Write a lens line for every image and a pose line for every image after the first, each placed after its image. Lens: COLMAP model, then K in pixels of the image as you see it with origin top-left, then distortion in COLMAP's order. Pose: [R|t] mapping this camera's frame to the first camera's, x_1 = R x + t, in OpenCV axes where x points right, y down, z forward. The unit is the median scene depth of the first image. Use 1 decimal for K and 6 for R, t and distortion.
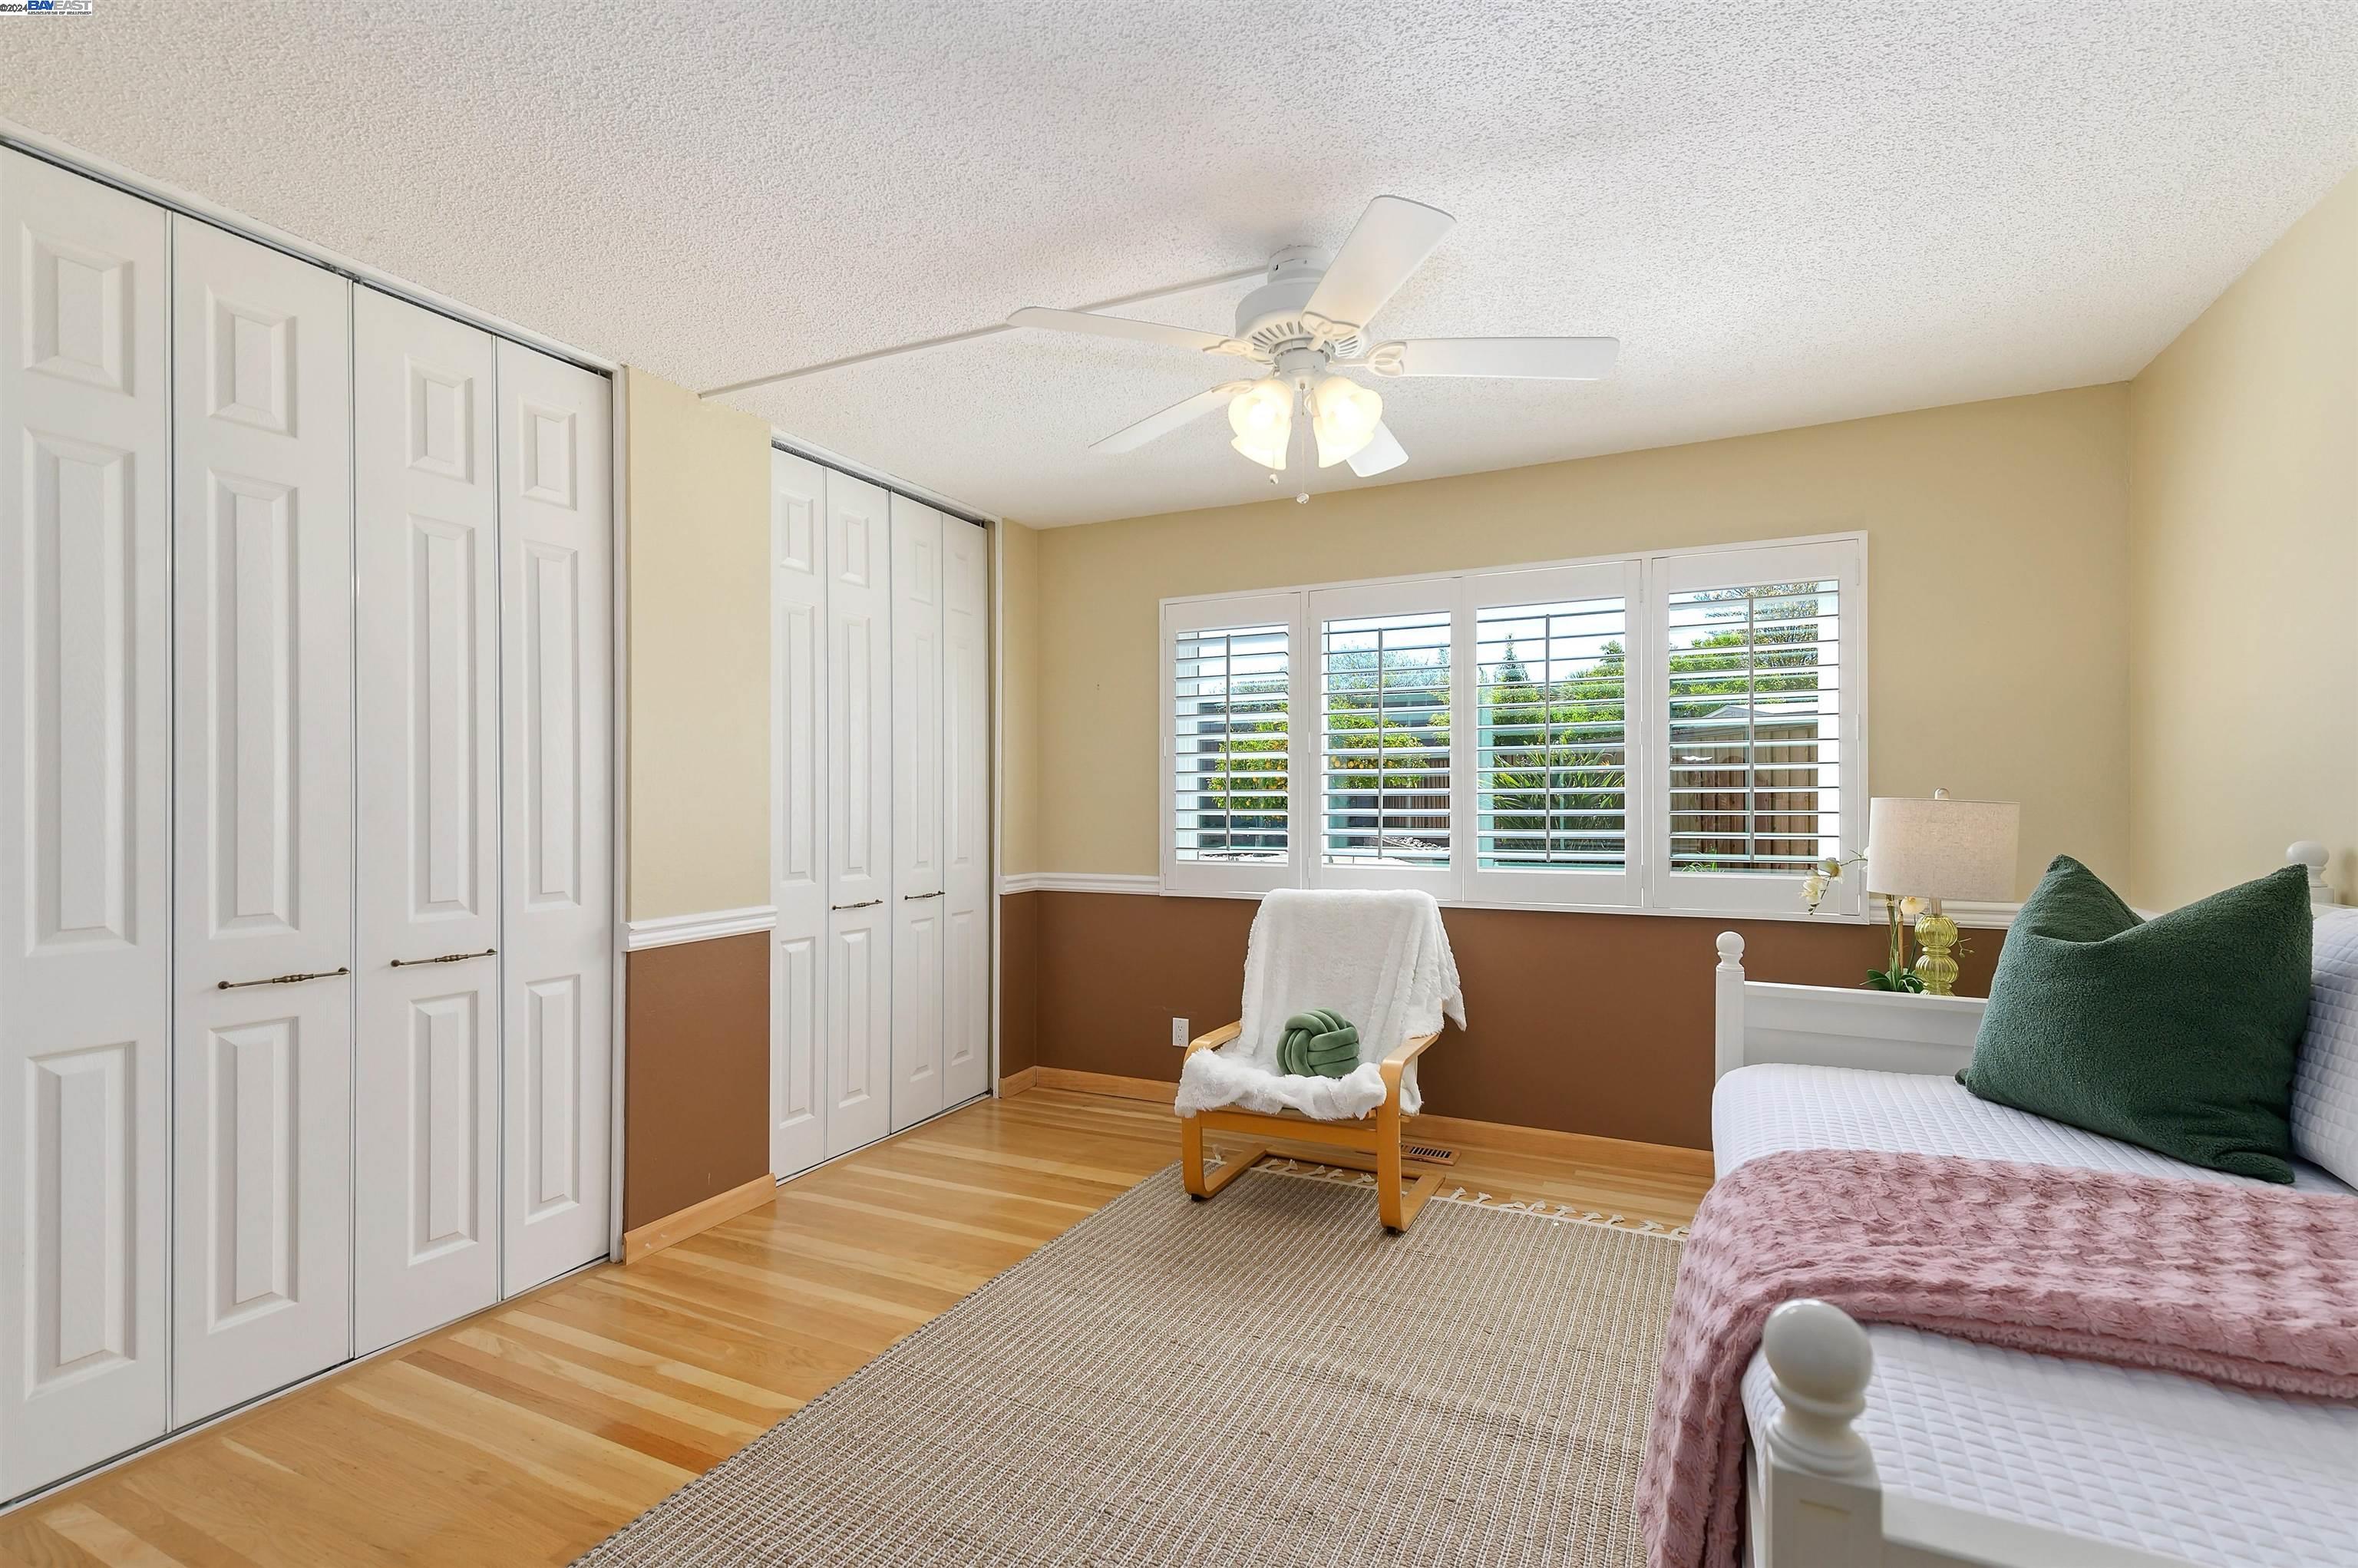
lens RADIAL K [[1058.0, 0, 1193.0], [0, 1058.0, 791.1], [0, 0, 1]] dist [0.015234, -0.005692]
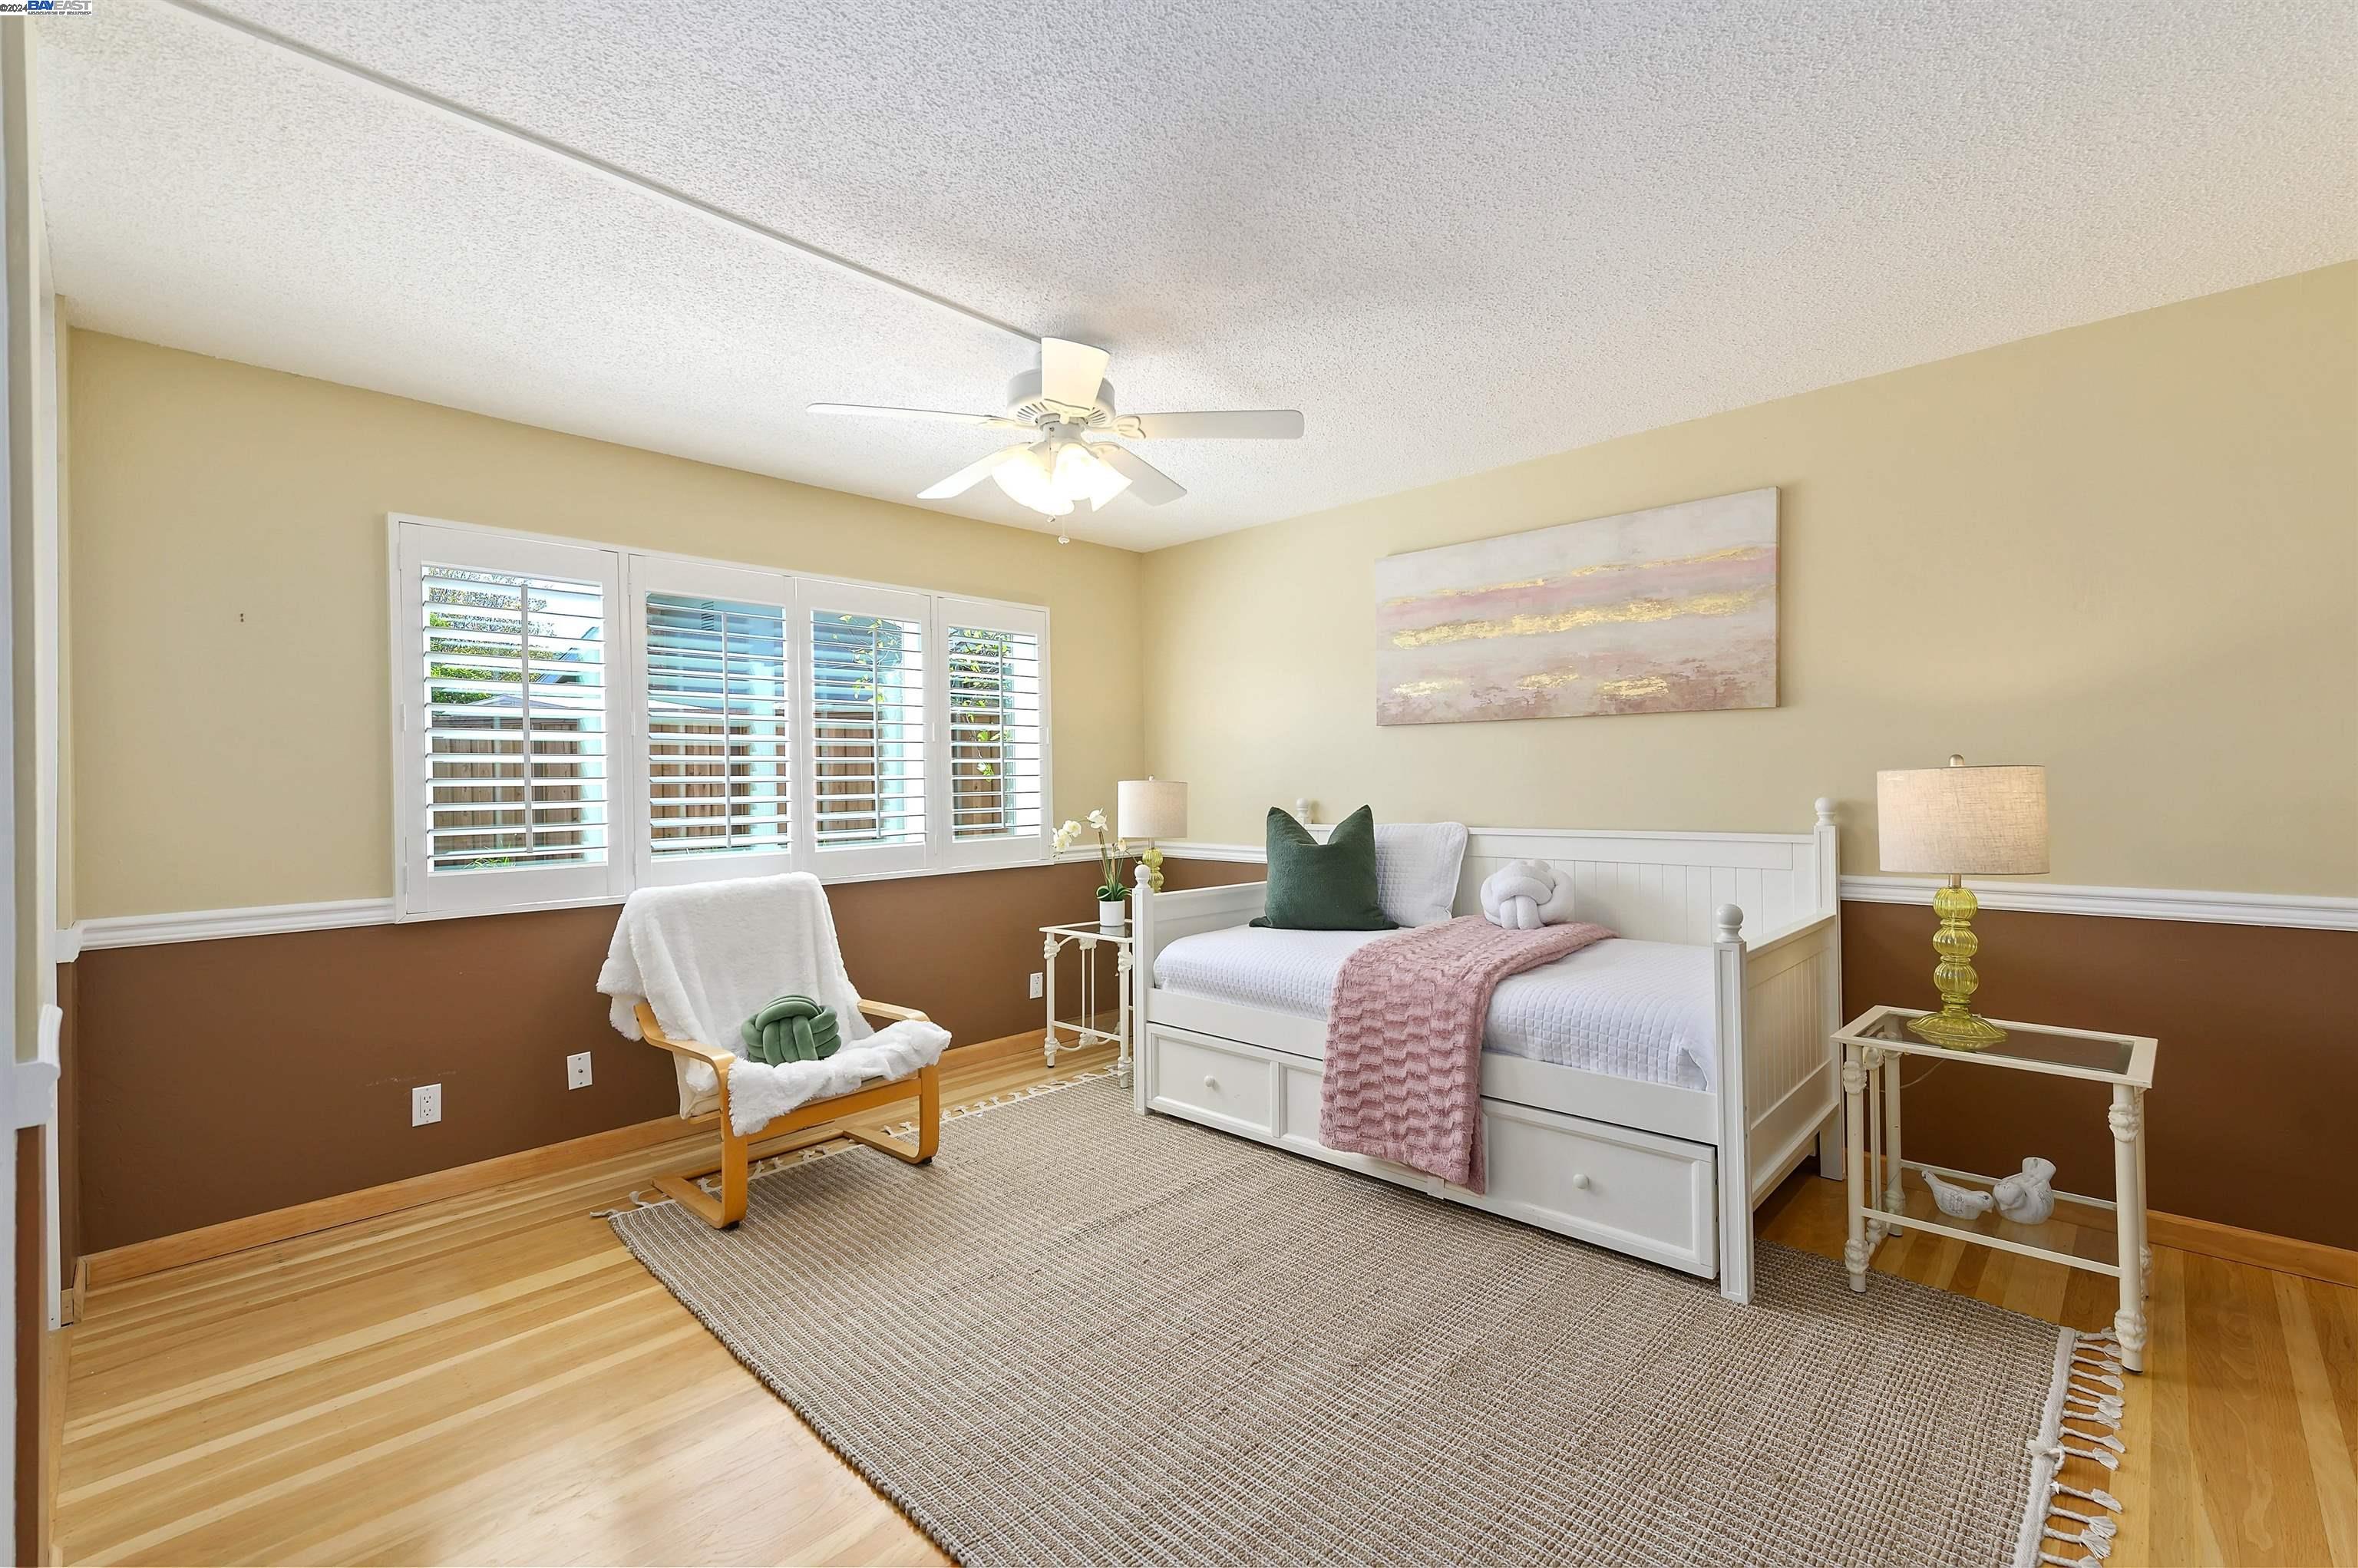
lens RADIAL K [[1058.0, 0, 1191.4], [0, 1058.0, 771.9], [0, 0, 1]] dist [0.015234, -0.005692]
pose [[0.294311, 0.005884, 0.955692, -0.684729], [0.006729, 0.999944, -0.008228, 0.005230], [-0.955686, 0.008853, 0.294255, 0.321869]]
